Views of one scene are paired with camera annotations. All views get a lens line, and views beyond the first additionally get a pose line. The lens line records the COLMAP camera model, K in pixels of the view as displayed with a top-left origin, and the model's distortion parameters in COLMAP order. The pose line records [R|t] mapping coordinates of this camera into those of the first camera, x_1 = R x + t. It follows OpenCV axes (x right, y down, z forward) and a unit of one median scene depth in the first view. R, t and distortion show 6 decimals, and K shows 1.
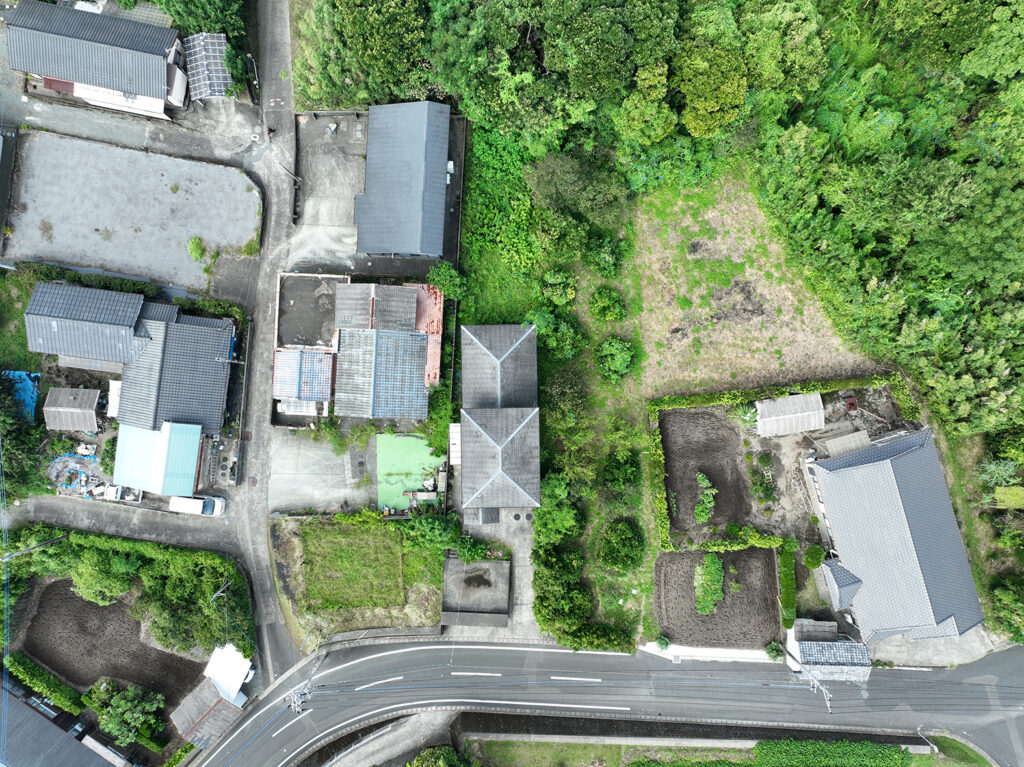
lens RADIAL K [[722.4, 0, 512.0], [0, 722.4, 383.5], [0, 0, 1]] dist [-0.002384, 0.013465]
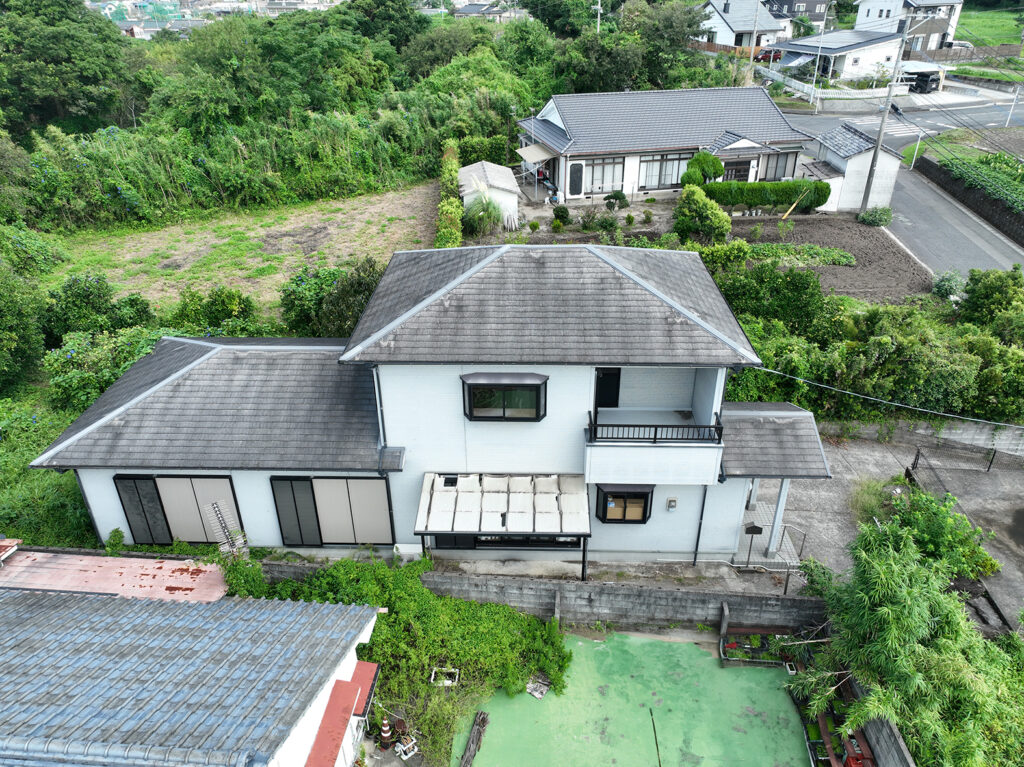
lens RADIAL K [[722.4, 0, 512.0], [0, 722.4, 383.5], [0, 0, 1]] dist [-0.002384, 0.013465]
pose [[0.043681, -0.491925, 0.869541, -0.256835], [0.999031, 0.016876, -0.040639, 0.092454], [0.005317, 0.870474, 0.492186, 0.815160]]
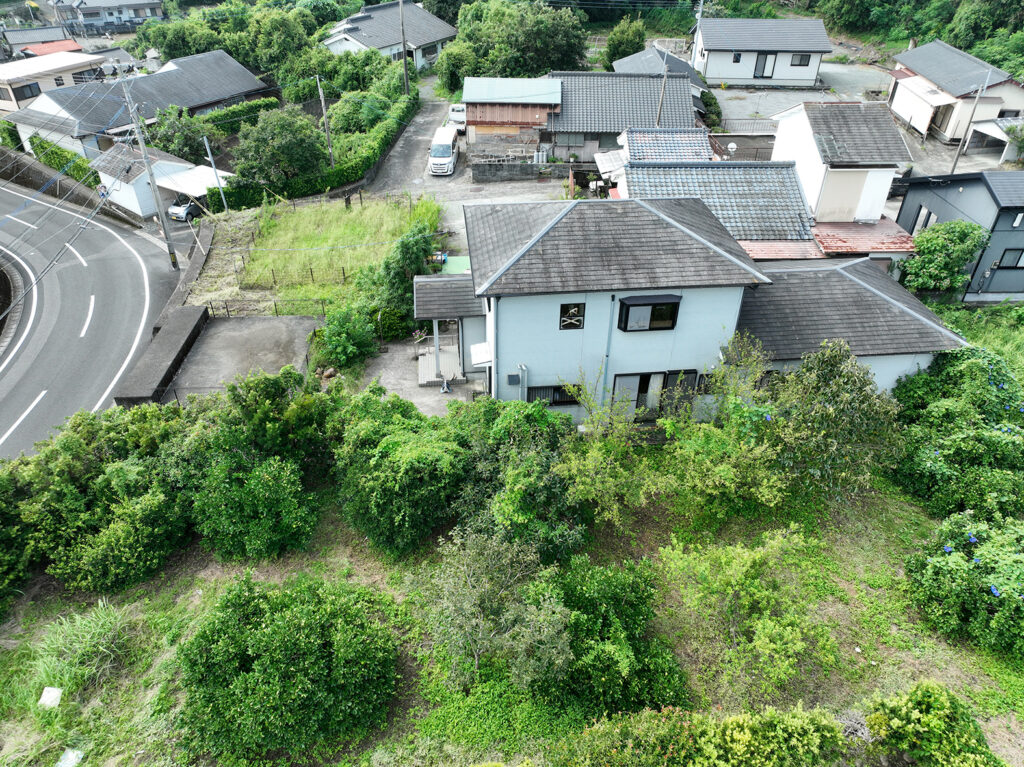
lens RADIAL K [[722.4, 0, 512.0], [0, 722.4, 383.5], [0, 0, 1]] dist [-0.002384, 0.013465]
pose [[0.089449, 0.563830, -0.821033, 0.301558], [-0.995845, 0.036515, -0.083419, 0.168637], [-0.017054, 0.825083, 0.564753, 0.781847]]
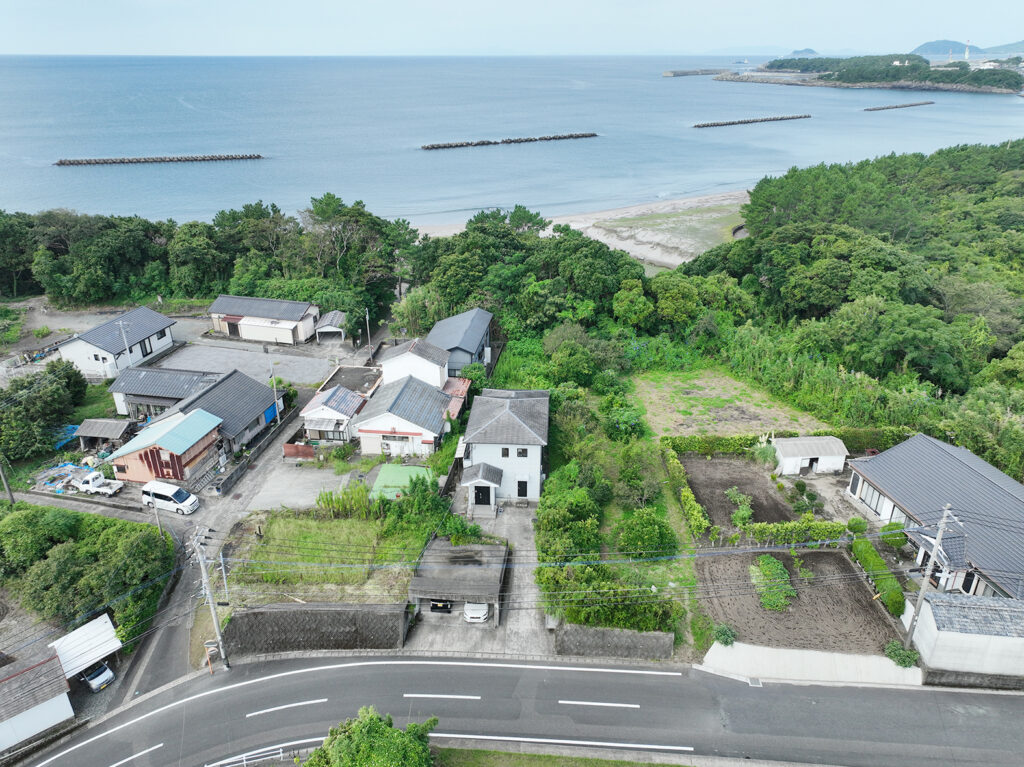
lens RADIAL K [[722.4, 0, 512.0], [0, 722.4, 383.5], [0, 0, 1]] dist [-0.002384, 0.013465]
pose [[0.996901, 0.017577, -0.076683, 0.058872], [-0.077171, 0.407959, -0.909733, 0.902146], [0.015293, 0.912831, 0.408051, 0.508221]]
